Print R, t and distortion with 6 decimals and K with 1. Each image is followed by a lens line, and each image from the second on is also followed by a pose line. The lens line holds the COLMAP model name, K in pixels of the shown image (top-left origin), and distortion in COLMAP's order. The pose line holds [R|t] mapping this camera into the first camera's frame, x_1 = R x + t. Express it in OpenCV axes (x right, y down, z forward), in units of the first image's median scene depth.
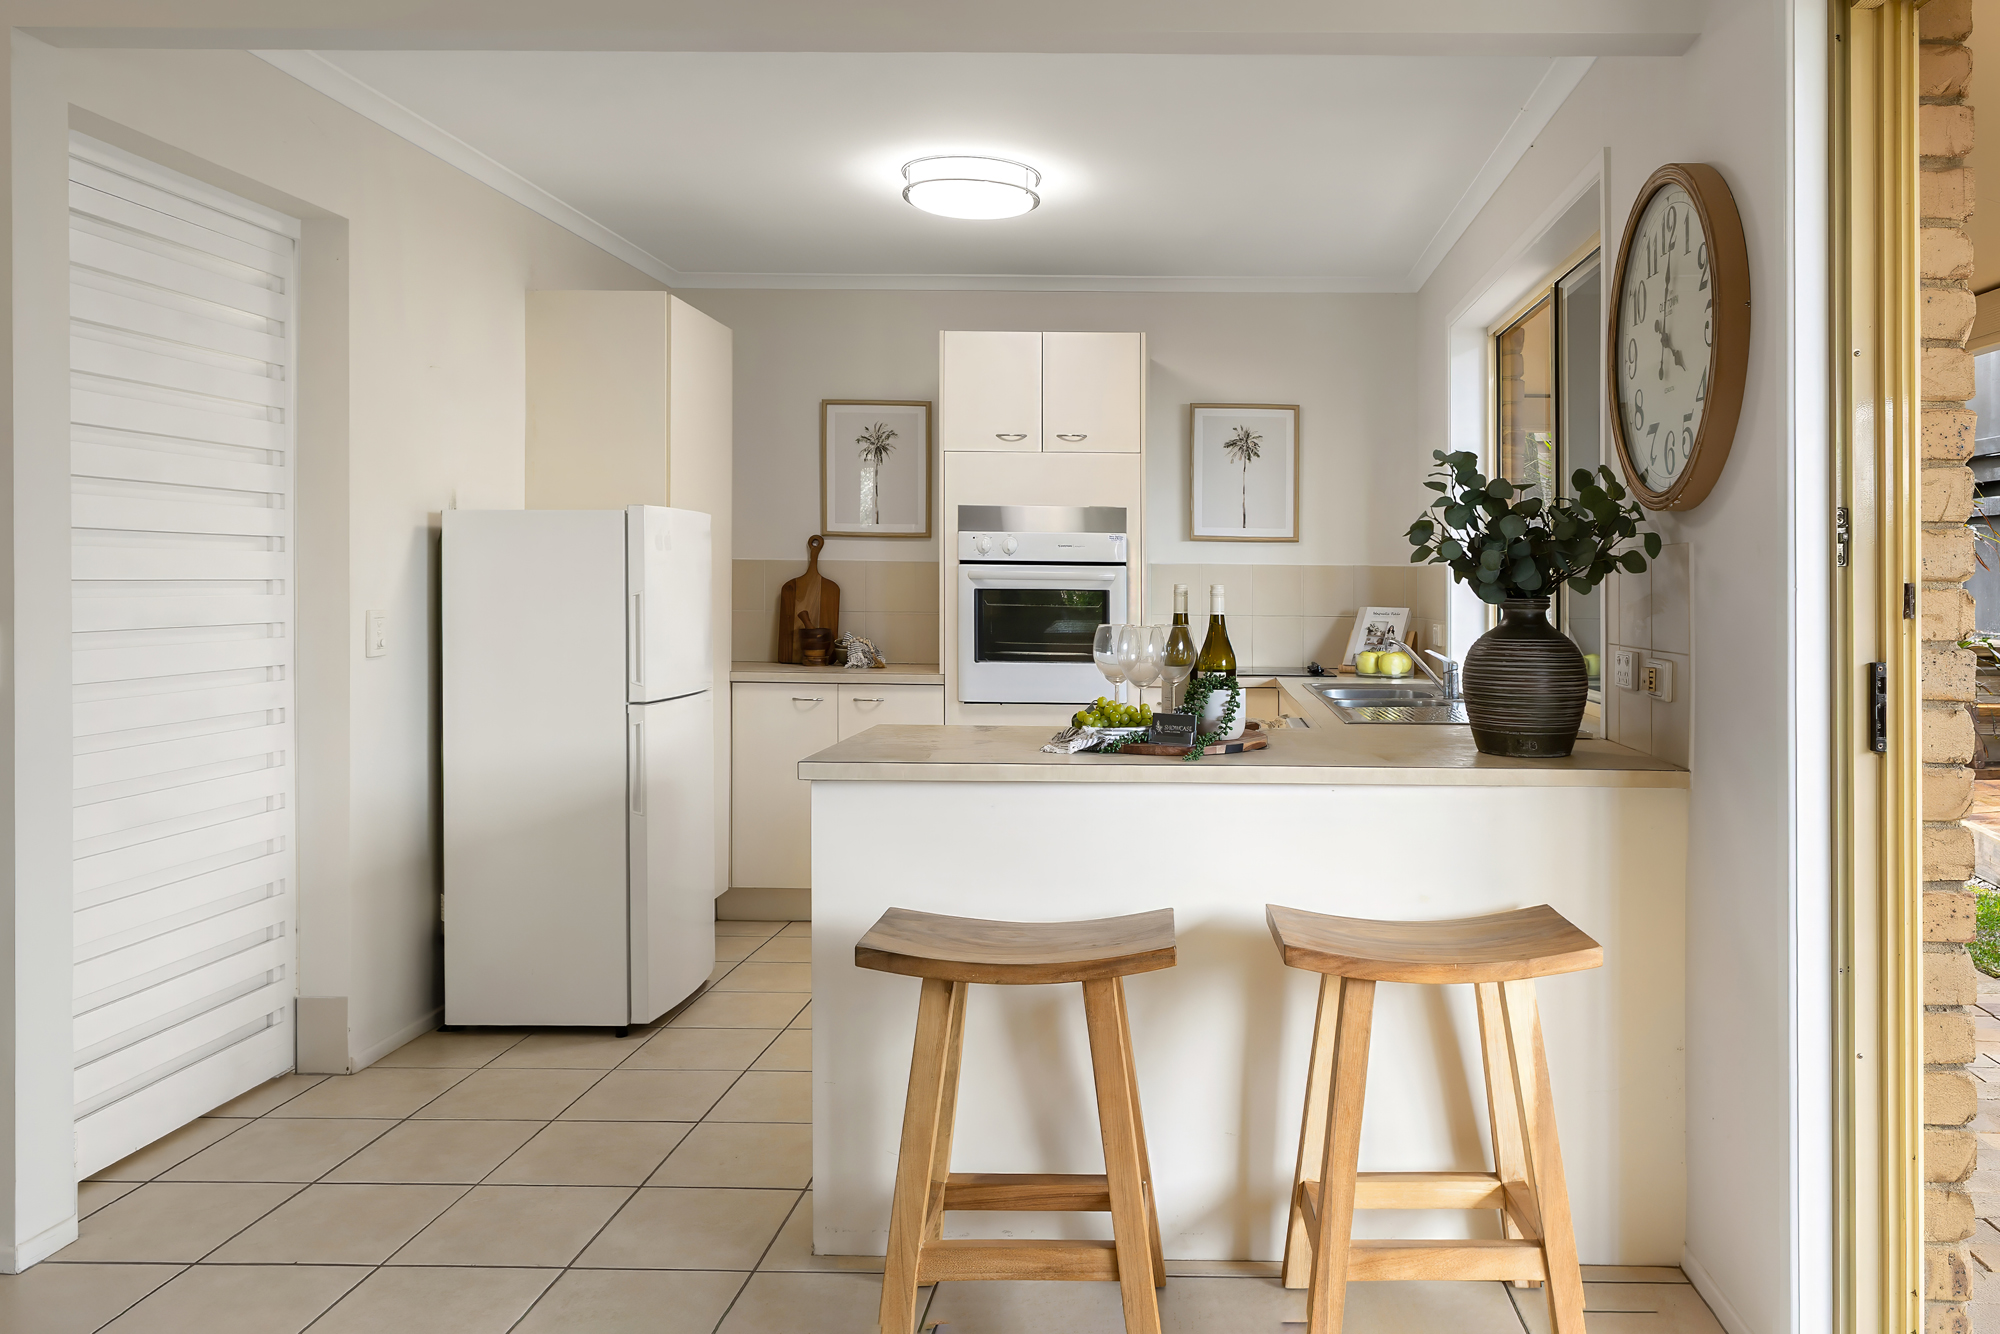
lens RADIAL K [[1294.6, 0, 997.0], [0, 1294.6, 564.4], [0, 0, 1]] dist [0.002735, 0.000530]
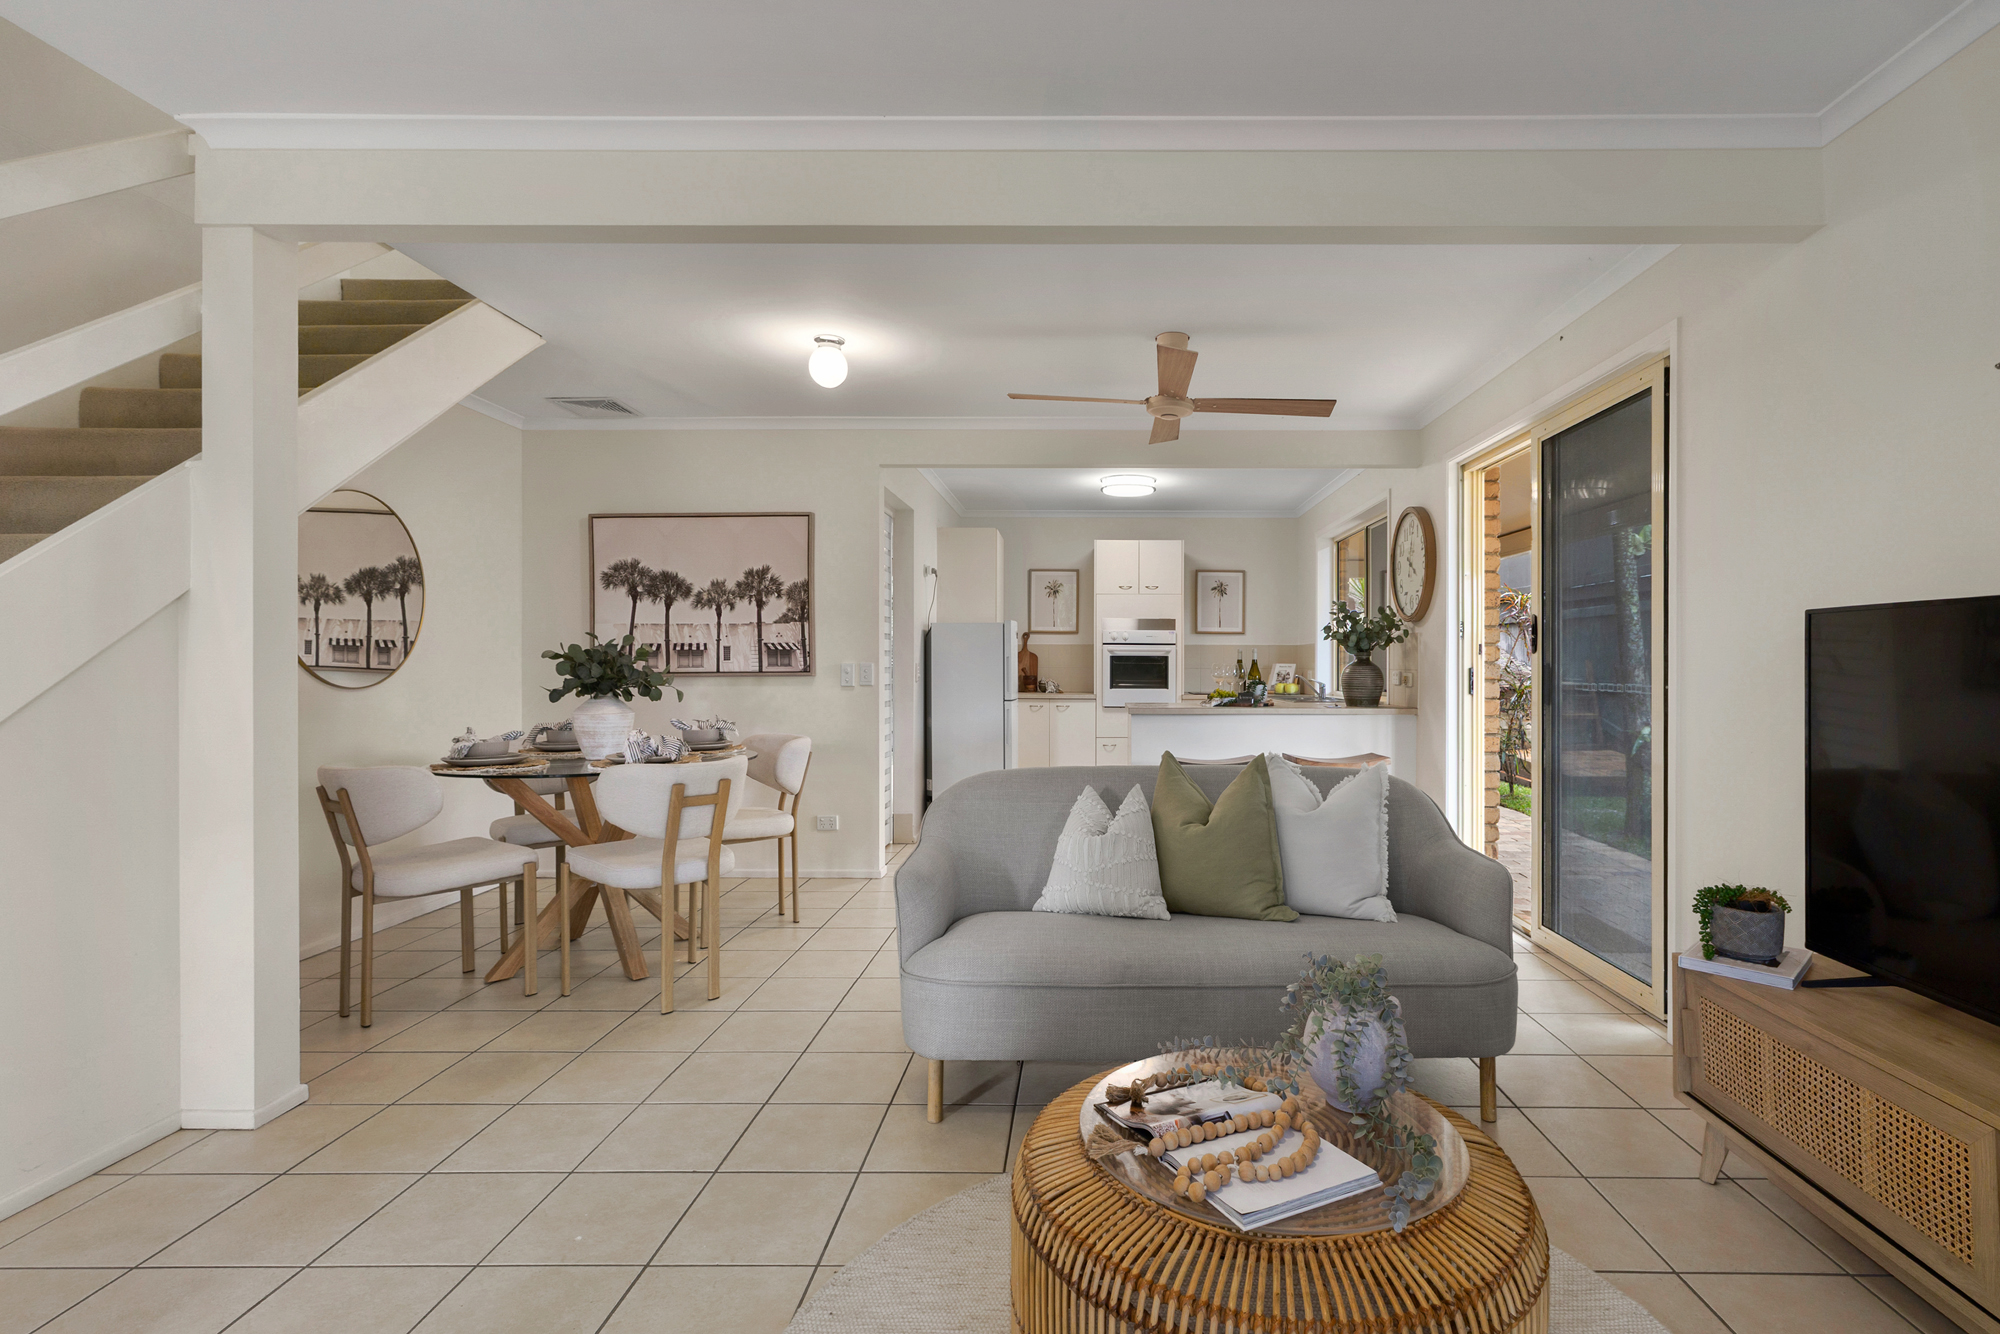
lens RADIAL K [[923.2, 0, 1000.0], [0, 923.2, 667.0], [0, 0, 1]] dist [-0.000228, 0.000046]
pose [[0.998223, -0.008863, 0.058931, -0.490396], [0.007965, 0.999849, 0.015456, 0.019661], [-0.059059, -0.014959, 0.998142, -0.946427]]
